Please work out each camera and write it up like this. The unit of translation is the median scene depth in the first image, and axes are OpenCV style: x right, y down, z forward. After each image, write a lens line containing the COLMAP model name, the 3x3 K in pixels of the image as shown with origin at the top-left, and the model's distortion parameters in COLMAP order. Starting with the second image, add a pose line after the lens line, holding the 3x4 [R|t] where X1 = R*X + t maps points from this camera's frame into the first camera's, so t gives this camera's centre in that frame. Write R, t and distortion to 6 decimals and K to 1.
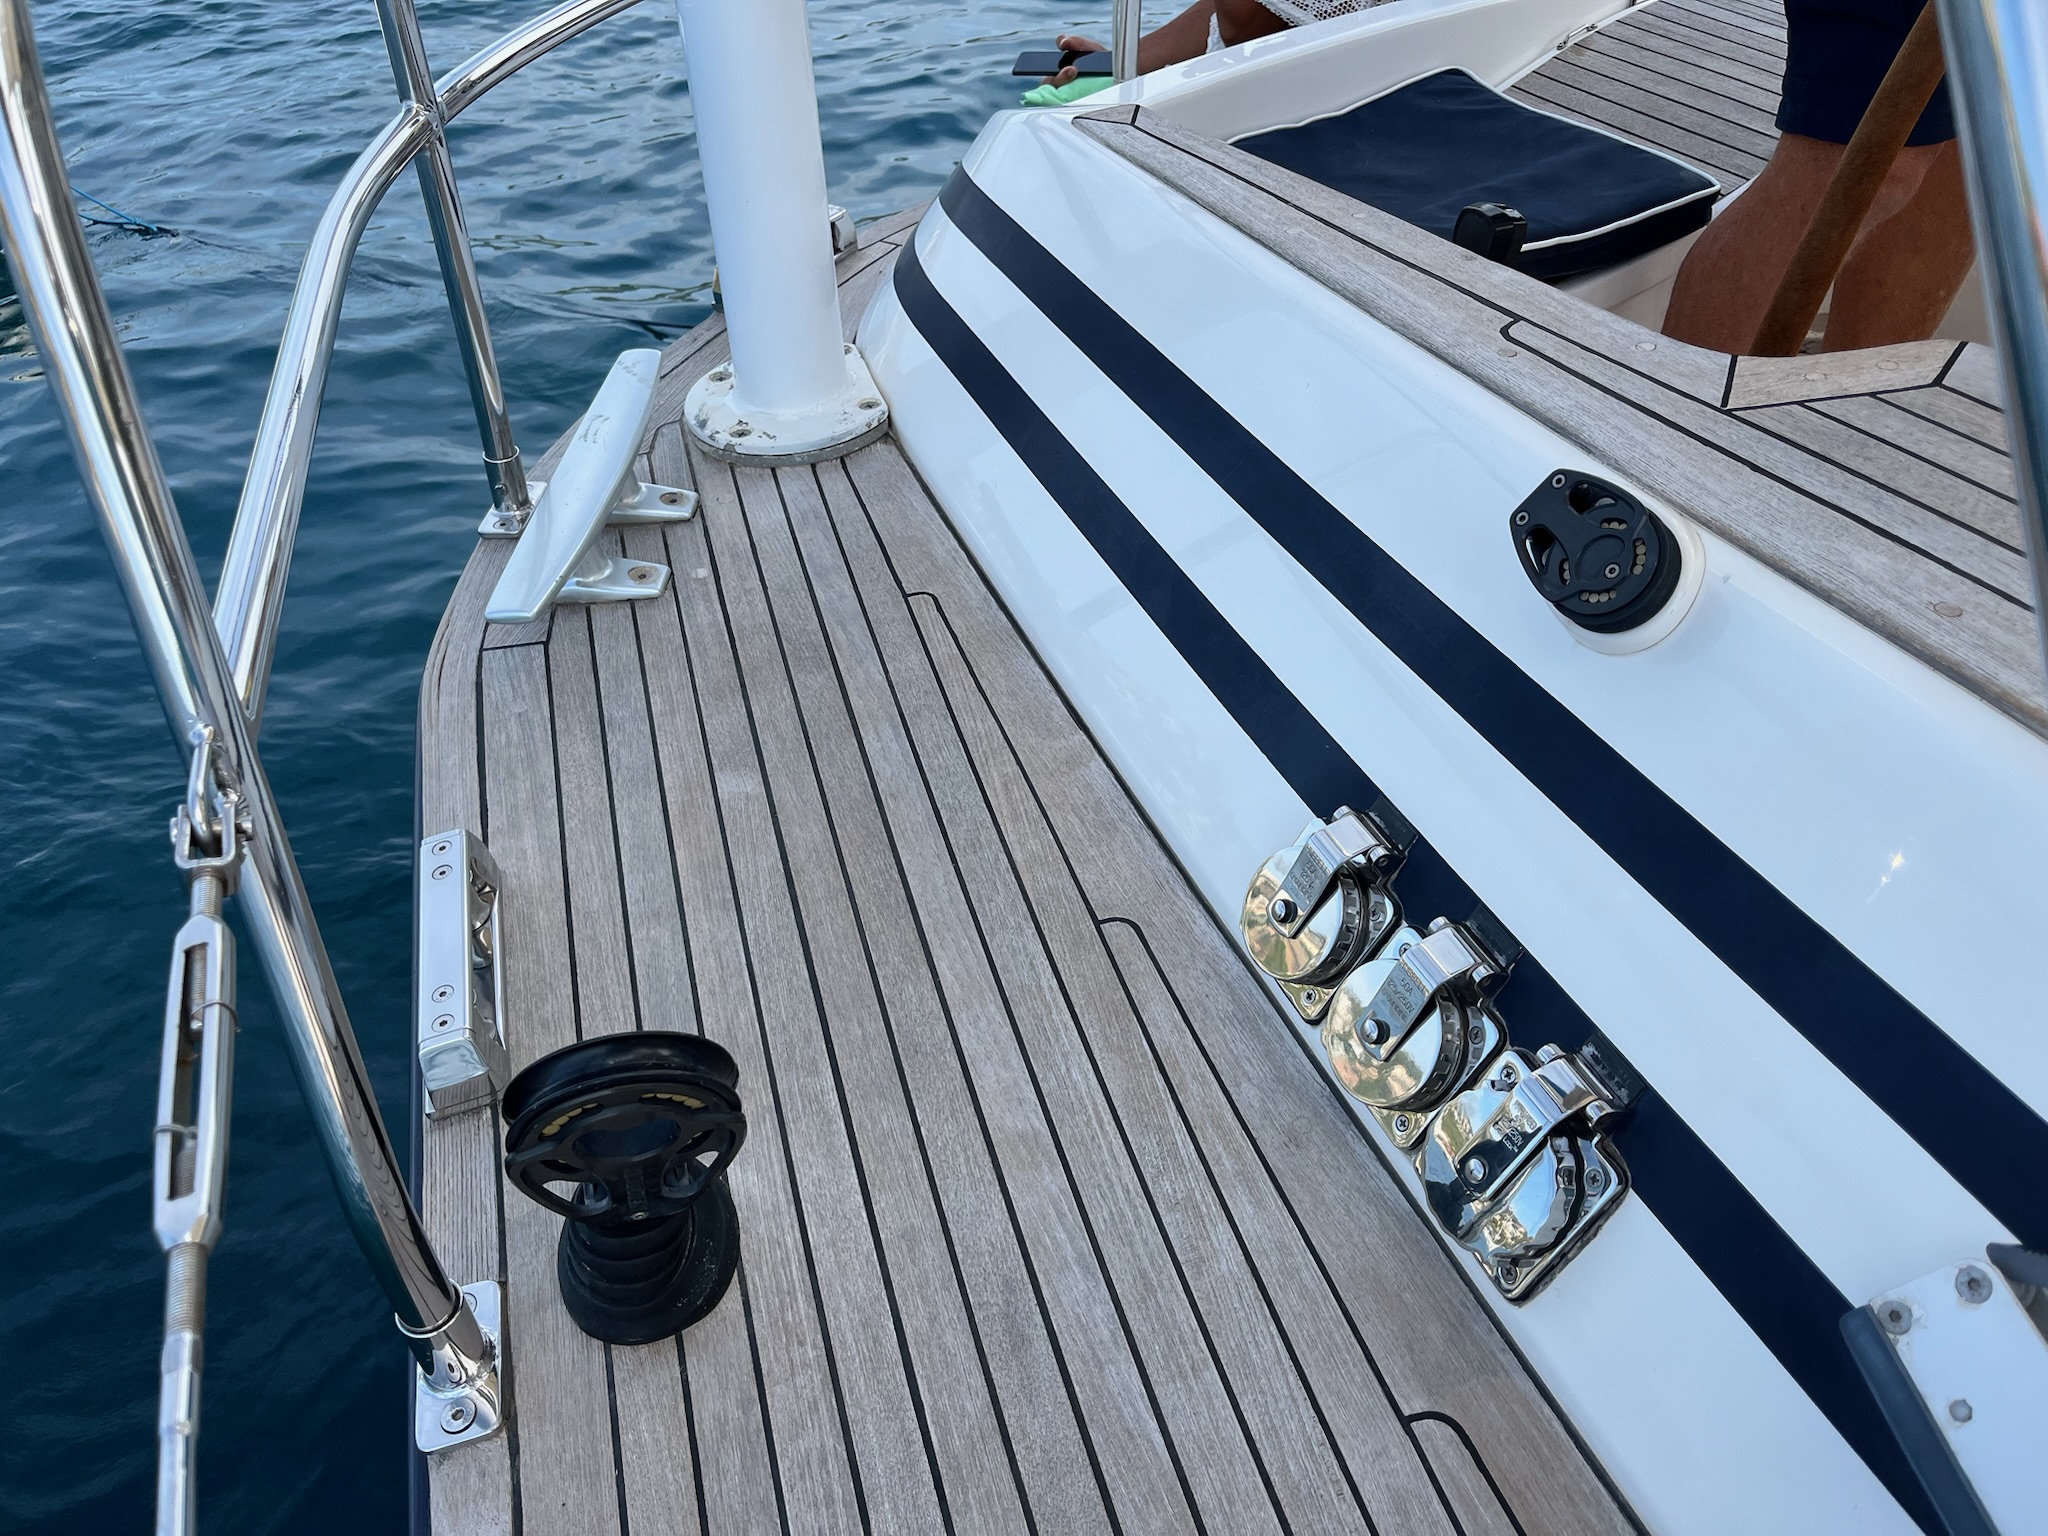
lens RADIAL K [[1548.2, 0, 1014.5], [0, 1548.2, 762.6], [0, 0, 1]] dist [0.047883, -0.096262]
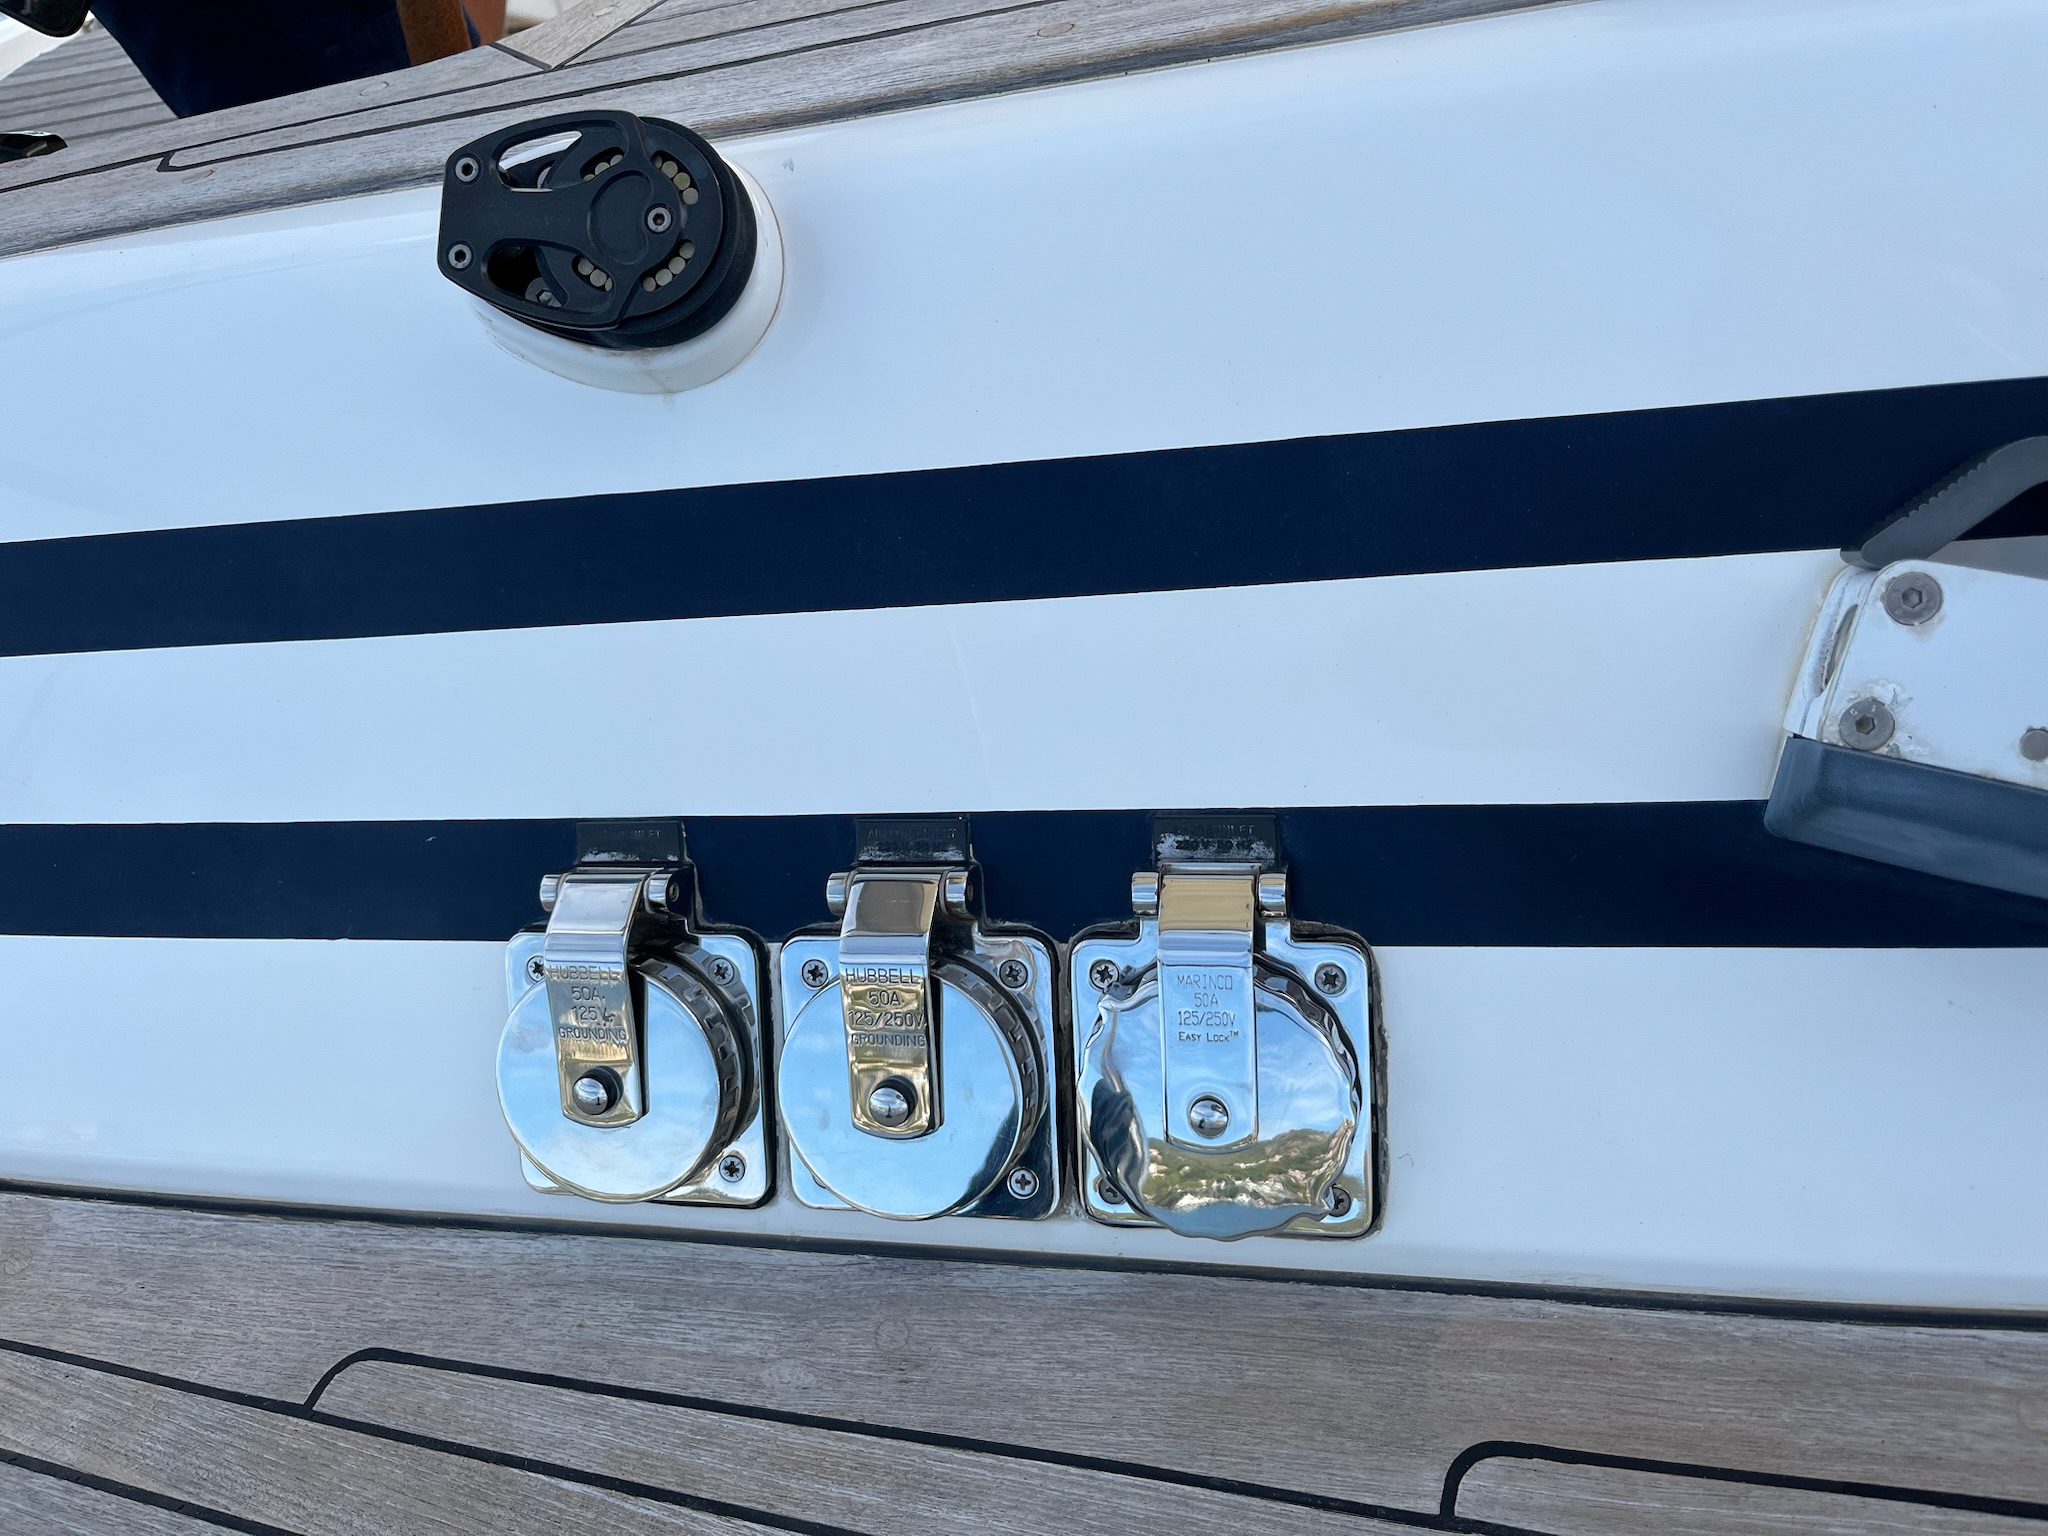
lens RADIAL K [[1548.2, 0, 1014.5], [0, 1548.2, 762.6], [0, 0, 1]] dist [0.047883, -0.096262]
pose [[0.525318, -0.570110, 0.631677, -0.028078], [0.651441, 0.747043, 0.132478, 0.034314], [-0.547417, 0.341907, 0.763828, 0.482769]]
